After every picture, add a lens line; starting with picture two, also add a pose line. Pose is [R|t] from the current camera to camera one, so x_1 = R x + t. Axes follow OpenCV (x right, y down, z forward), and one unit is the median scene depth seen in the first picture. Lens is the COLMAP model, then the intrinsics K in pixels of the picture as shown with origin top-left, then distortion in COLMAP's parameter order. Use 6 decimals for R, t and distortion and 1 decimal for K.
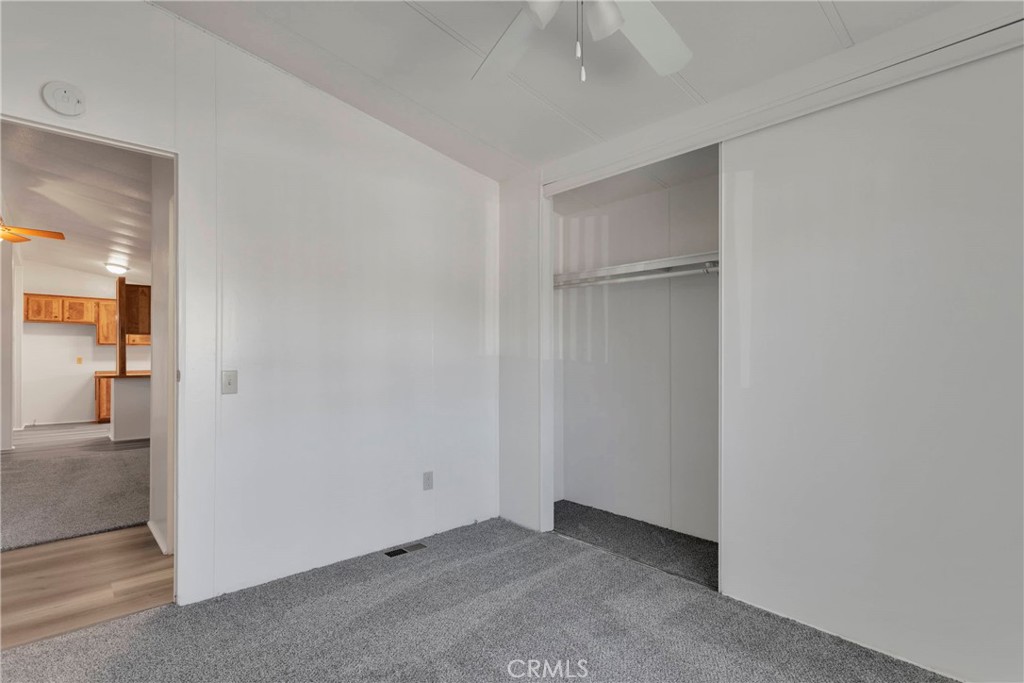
lens RADIAL K [[488.9, 0, 514.8], [0, 488.9, 353.7], [0, 0, 1]] dist [0.011151, -0.000320]
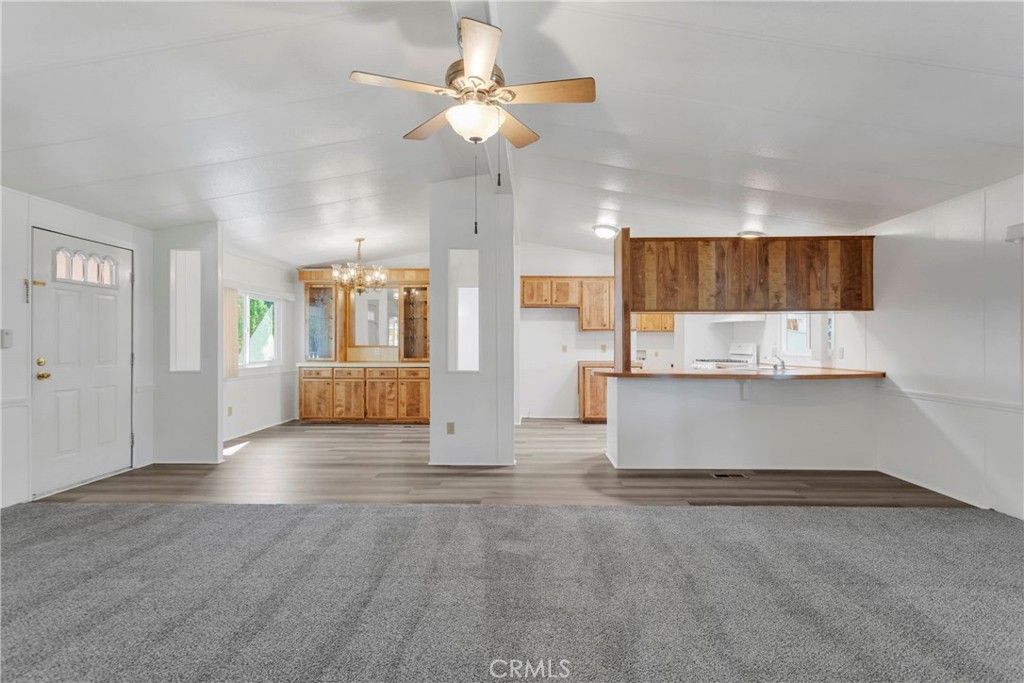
lens RADIAL K [[482.1, 0, 518.2], [0, 482.1, 343.5], [0, 0, 1]] dist [0.002601, 0.000611]
pose [[0.715129, 0.003362, -0.698985, -0.363176], [-0.000568, 0.999991, 0.004228, 0.000288], [0.698993, -0.002626, 0.715124, 0.348243]]
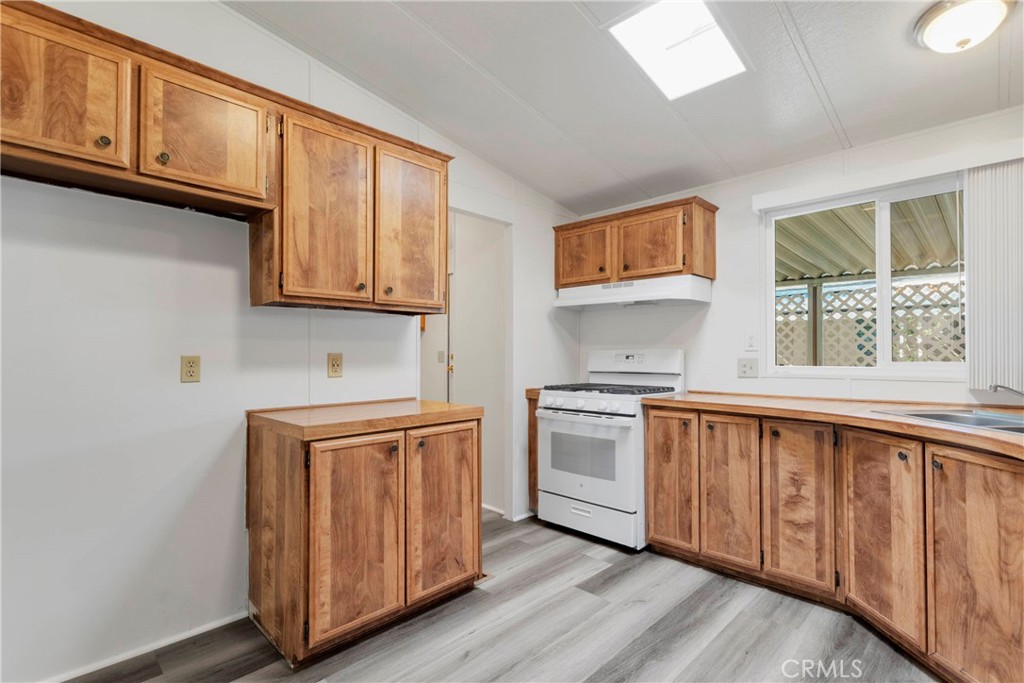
lens RADIAL K [[482.1, 0, 518.2], [0, 482.1, 343.5], [0, 0, 1]] dist [0.002601, 0.000611]
pose [[0.998232, 0.004468, 0.059265, -0.799533], [-0.003274, 0.999790, -0.020221, 0.006485], [-0.059343, 0.019991, 0.998037, 0.825311]]
